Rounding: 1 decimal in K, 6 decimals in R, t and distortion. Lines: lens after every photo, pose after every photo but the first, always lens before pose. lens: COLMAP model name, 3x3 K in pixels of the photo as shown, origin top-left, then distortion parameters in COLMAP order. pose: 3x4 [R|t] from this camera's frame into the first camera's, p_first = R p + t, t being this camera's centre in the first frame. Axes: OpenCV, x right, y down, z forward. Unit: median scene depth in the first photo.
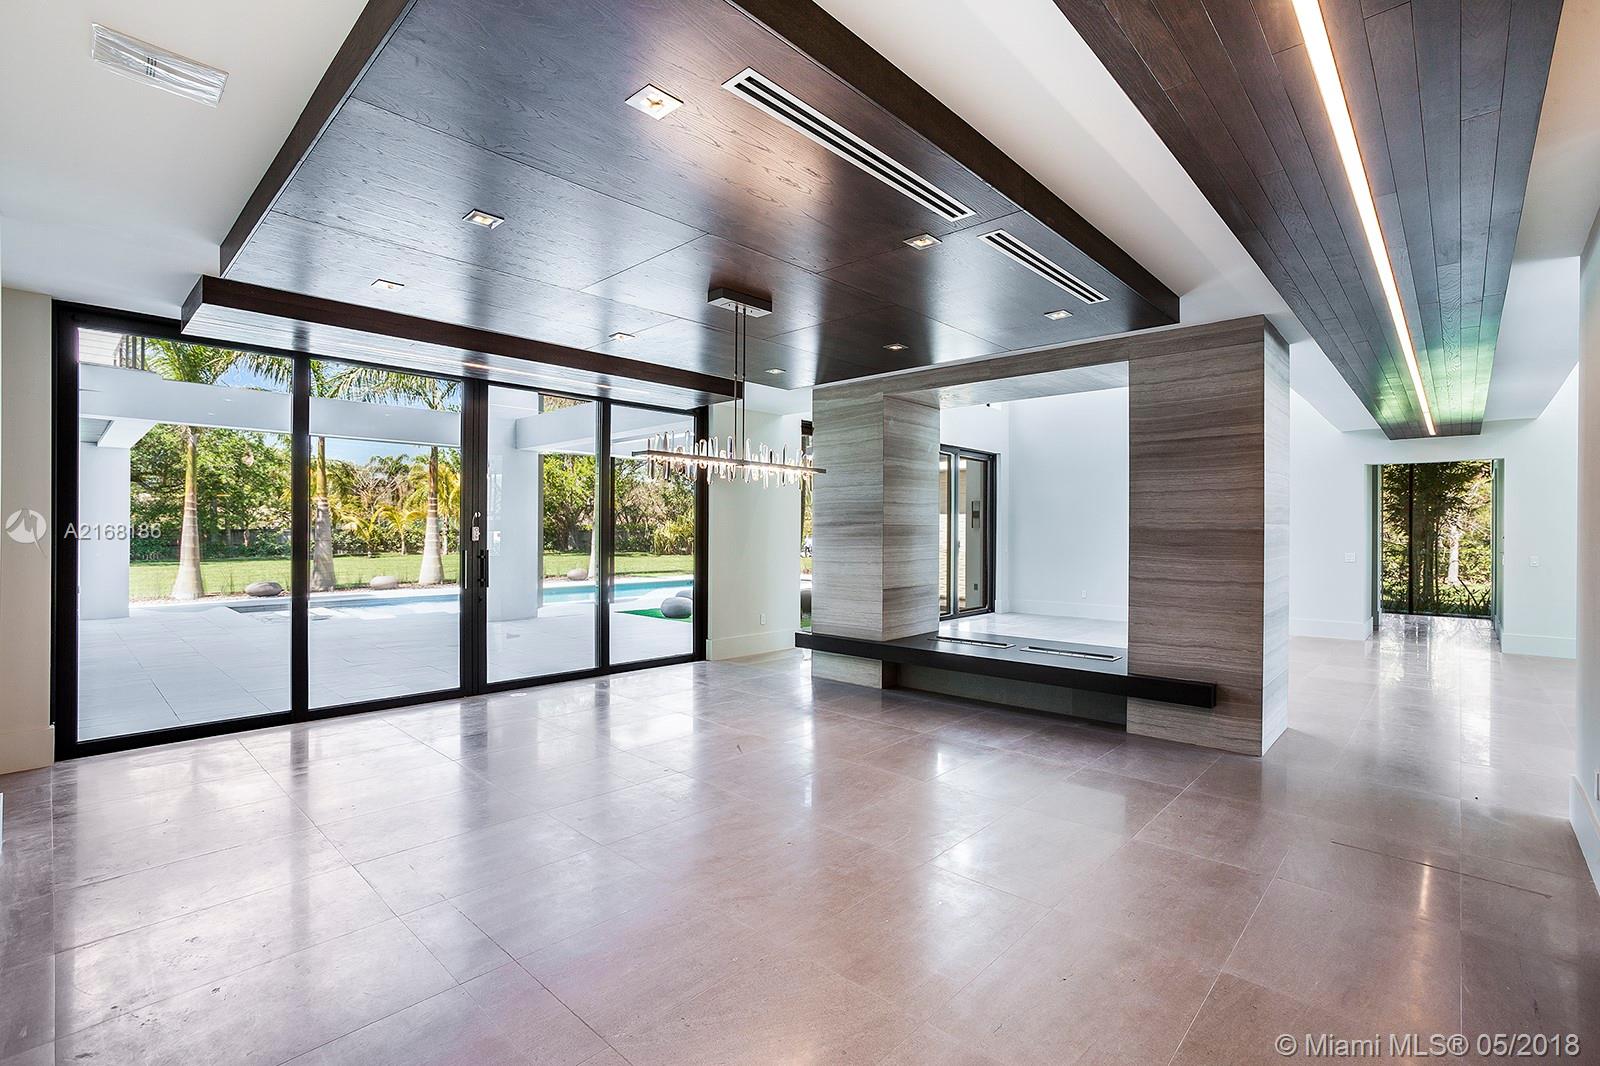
lens RADIAL K [[712.0, 0, 814.0], [0, 712.0, 528.9], [0, 0, 1]] dist [0.000447, 0.005426]
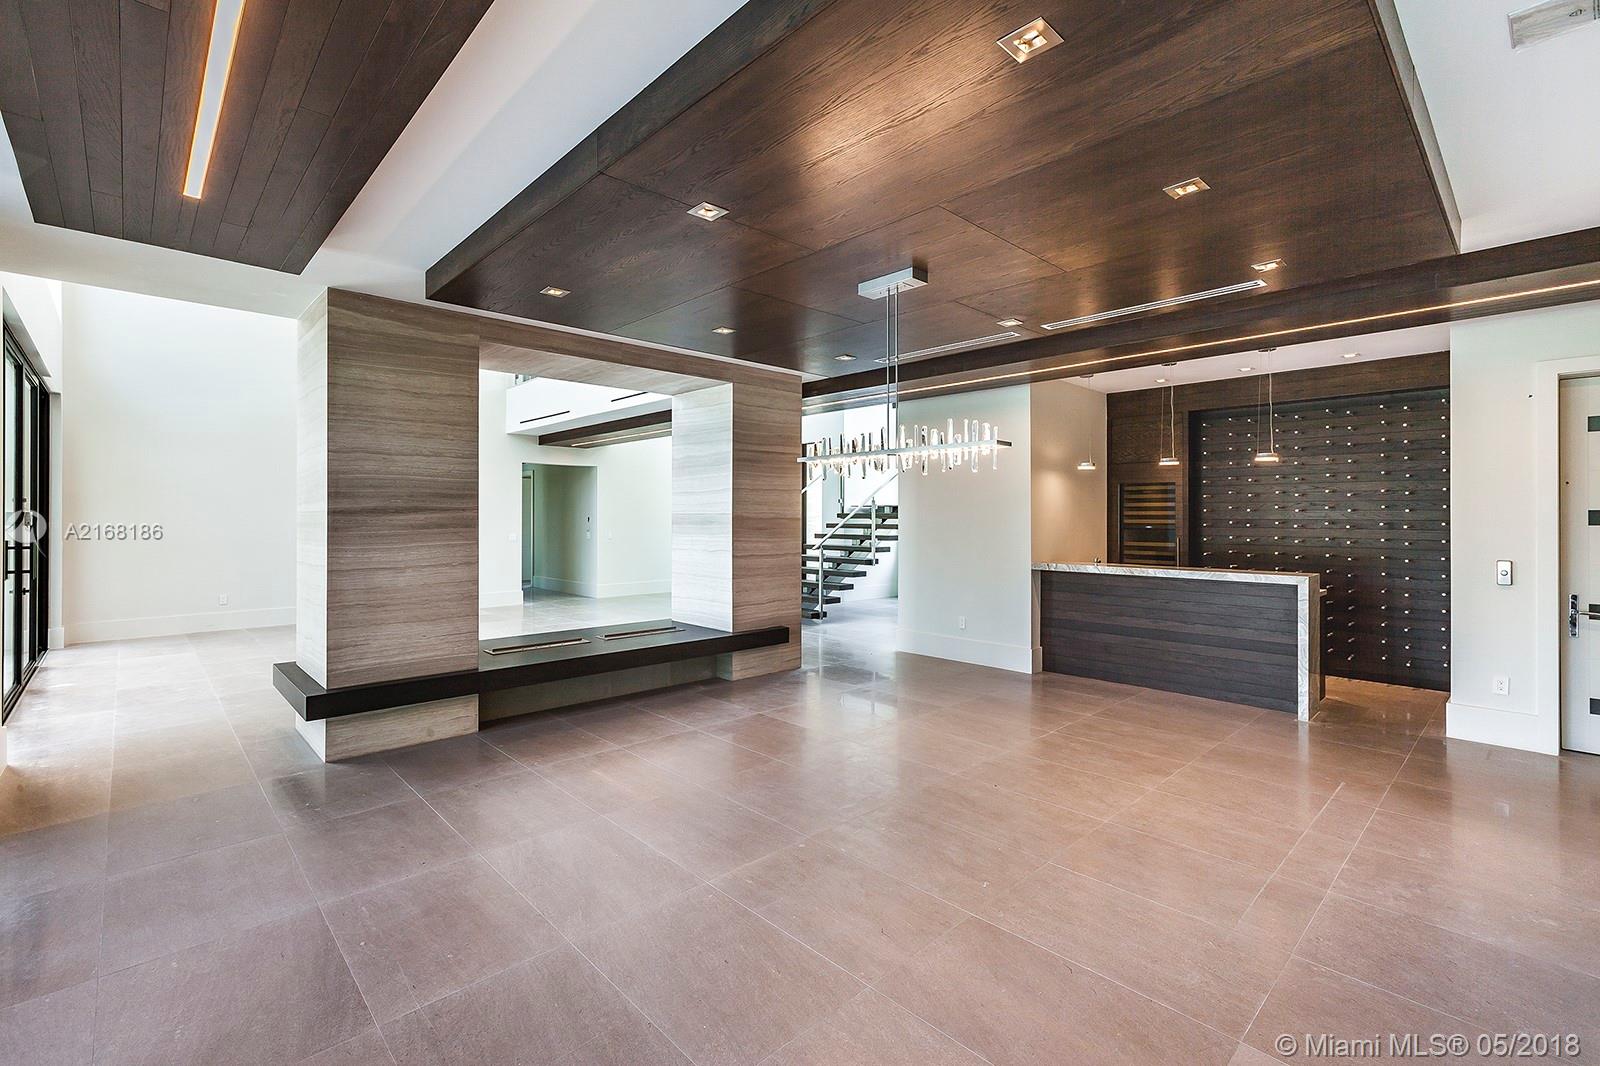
lens RADIAL K [[712.0, 0, 797.0], [0, 712.0, 513.7], [0, 0, 1]] dist [0.000447, 0.005426]
pose [[0.120240, -0.001200, 0.992744, -0.745648], [-0.002681, 0.999995, 0.001533, -0.007892], [-0.992741, -0.002846, 0.120236, 0.706649]]
